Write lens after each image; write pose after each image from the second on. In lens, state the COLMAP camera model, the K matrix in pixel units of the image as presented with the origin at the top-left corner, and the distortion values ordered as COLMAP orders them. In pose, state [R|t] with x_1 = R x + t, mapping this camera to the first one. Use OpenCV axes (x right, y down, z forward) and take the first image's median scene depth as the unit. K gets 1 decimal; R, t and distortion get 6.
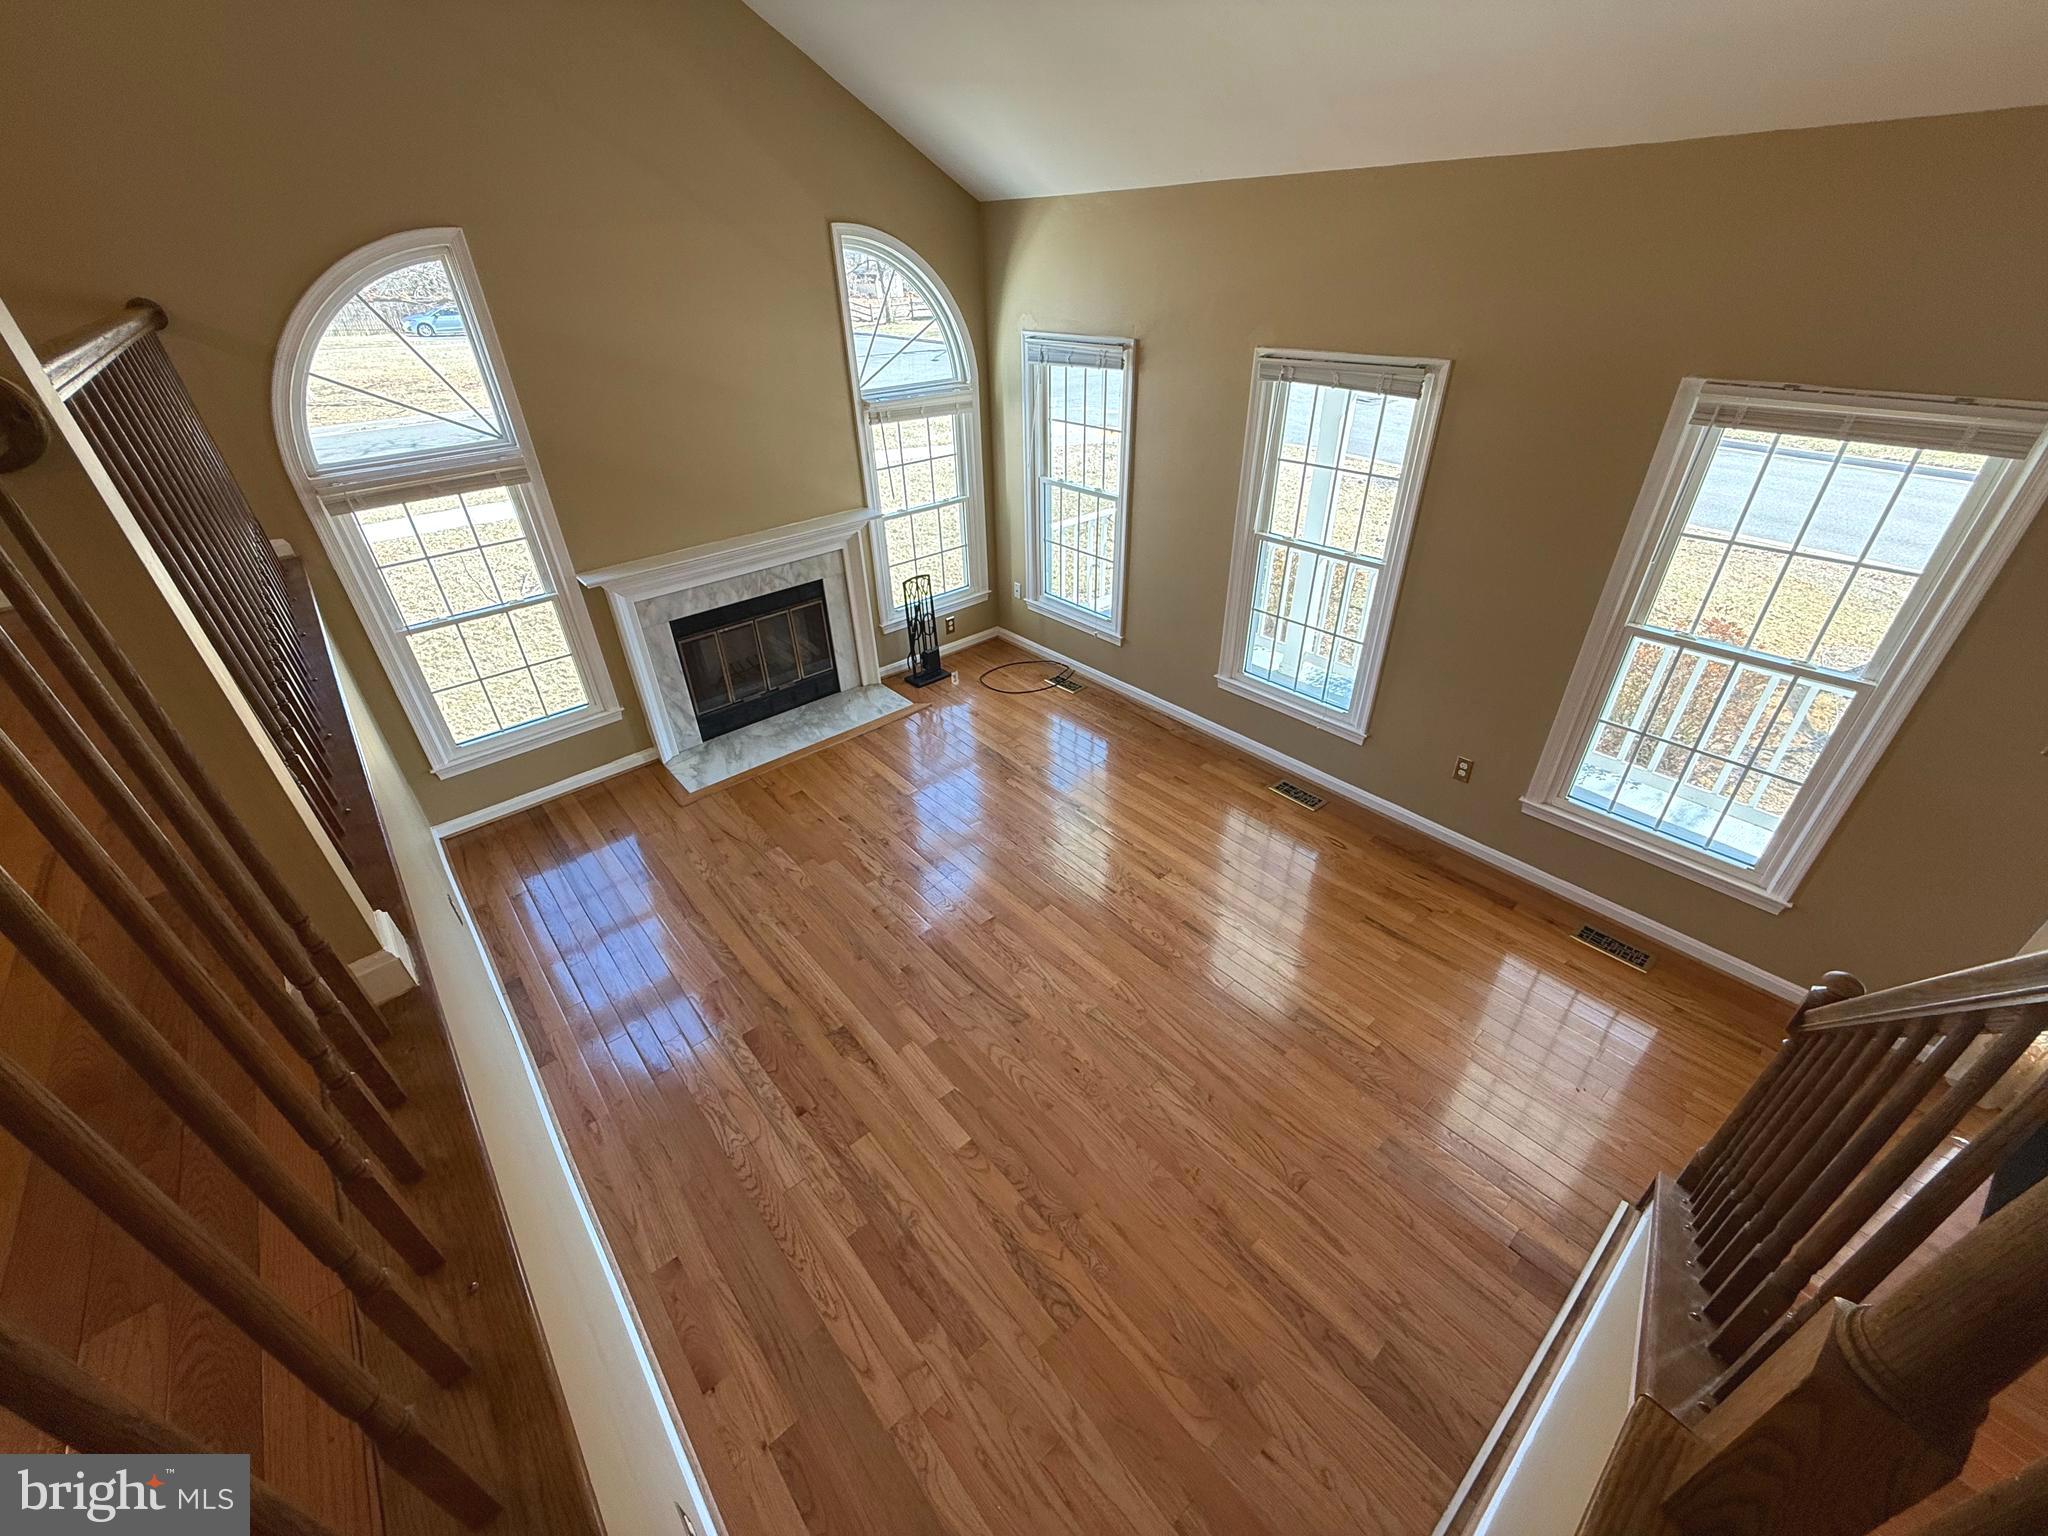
lens RADIAL K [[814.3, 0, 1027.5], [0, 814.3, 764.4], [0, 0, 1]] dist [0.003648, 0.000044]
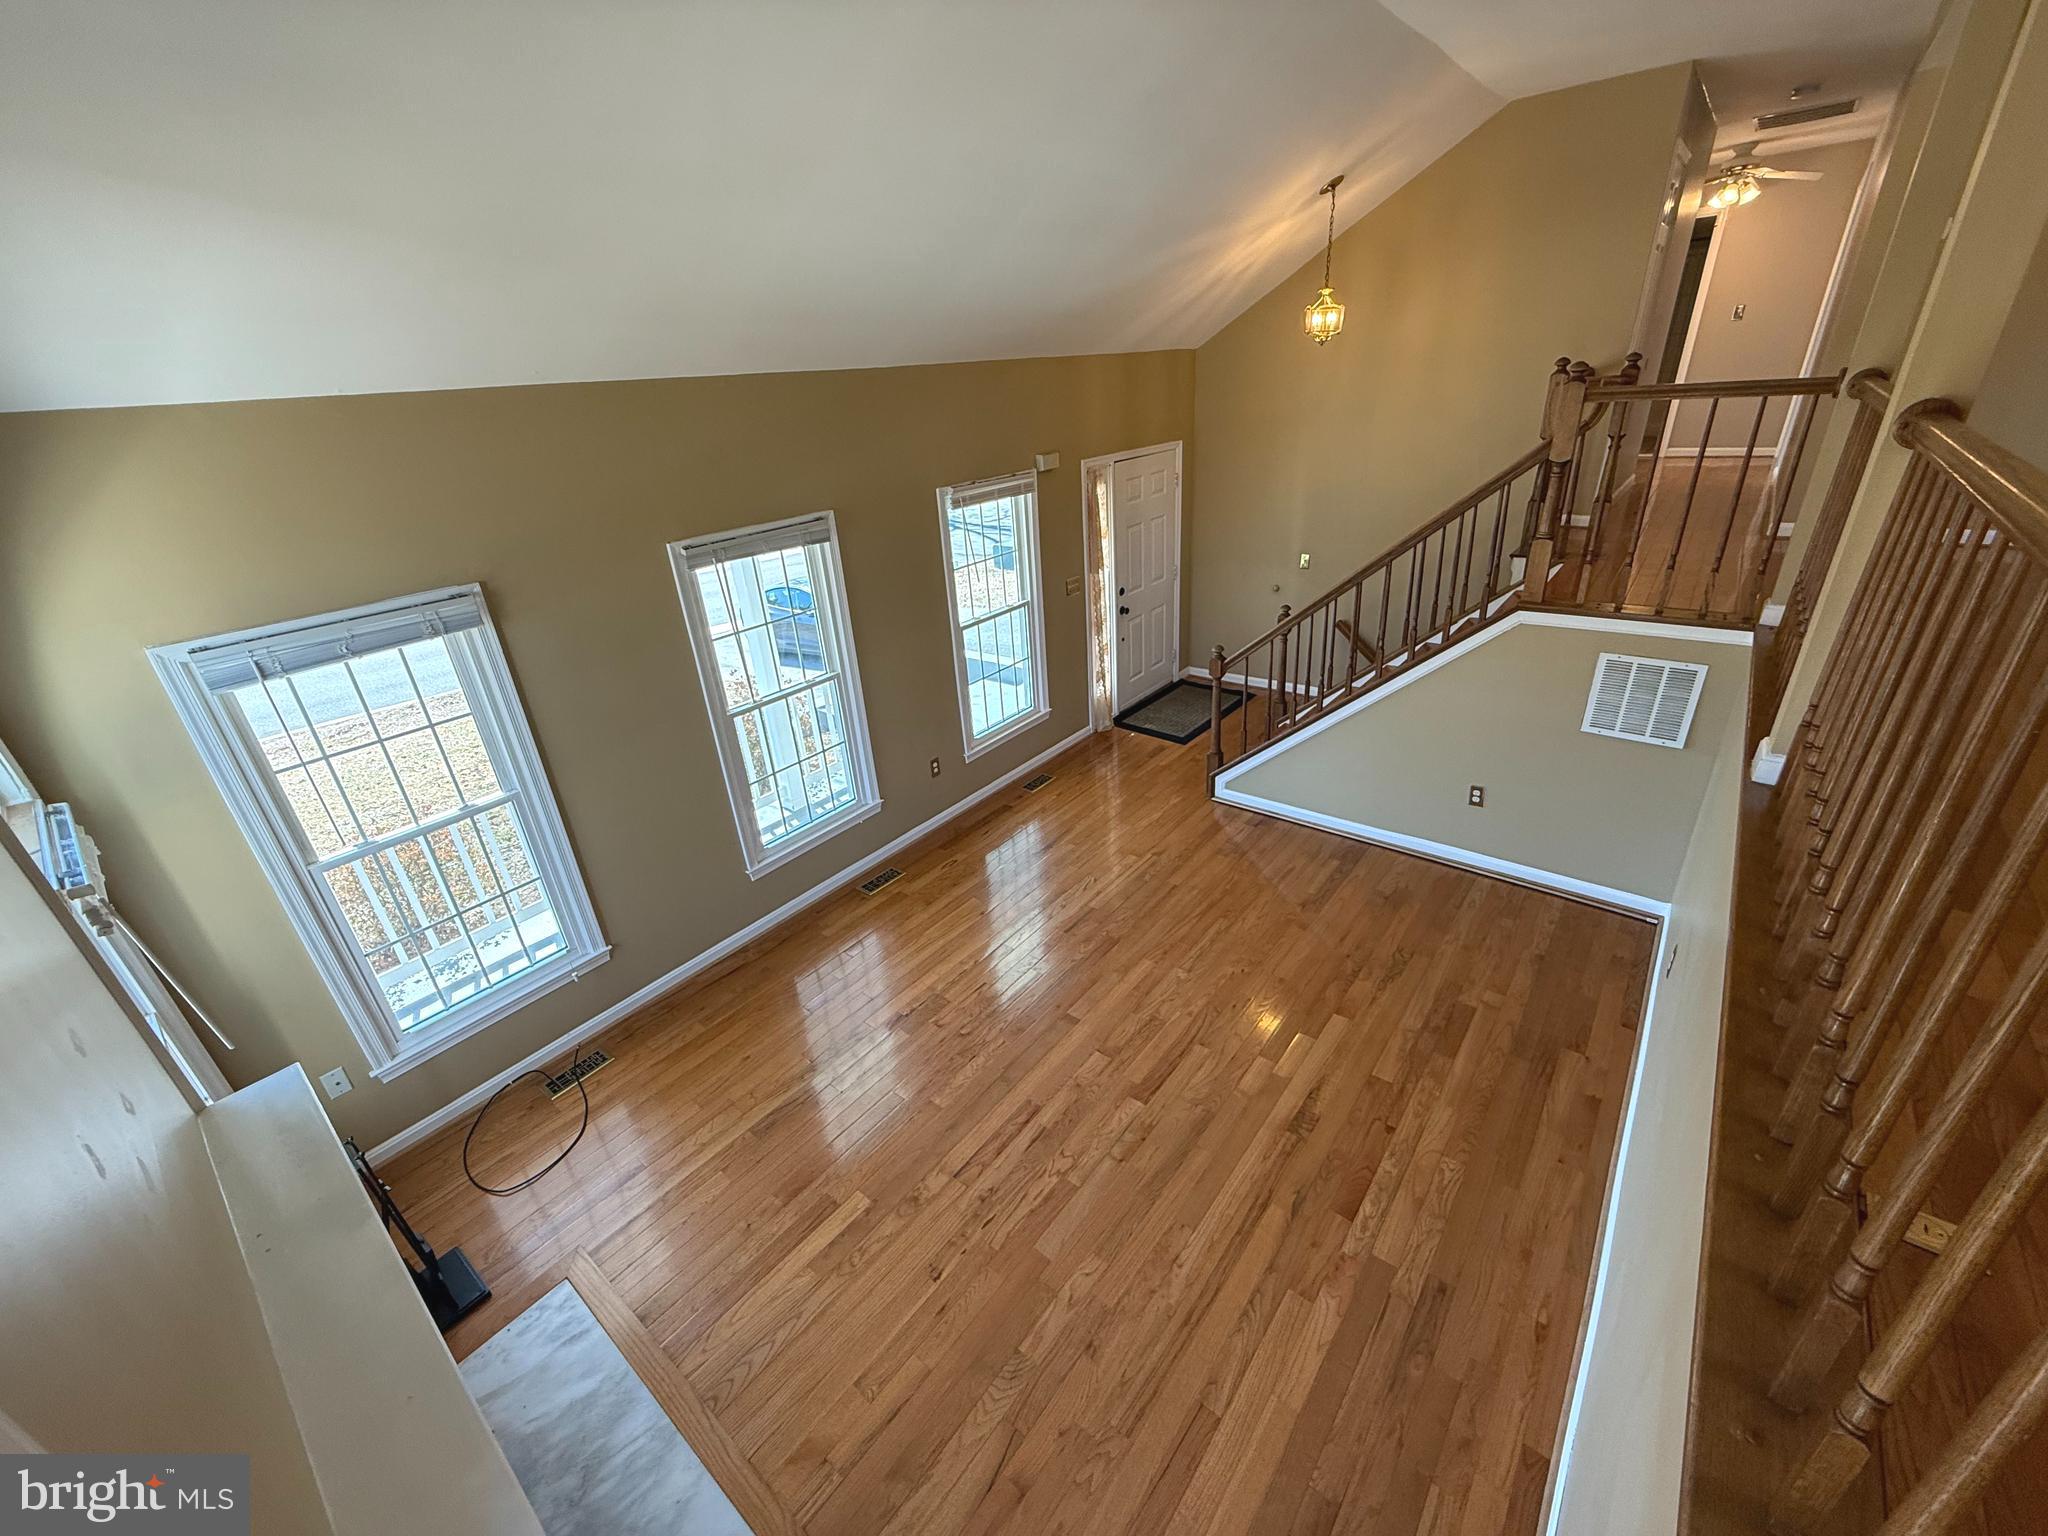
lens RADIAL K [[814.3, 0, 1026.9], [0, 814.3, 771.3], [0, 0, 1]] dist [0.003648, 0.000044]
pose [[-0.175435, -0.378403, 0.908864, -0.837512], [0.603263, 0.688238, 0.402992, -0.513648], [-0.778008, 0.618983, 0.107536, 0.825647]]
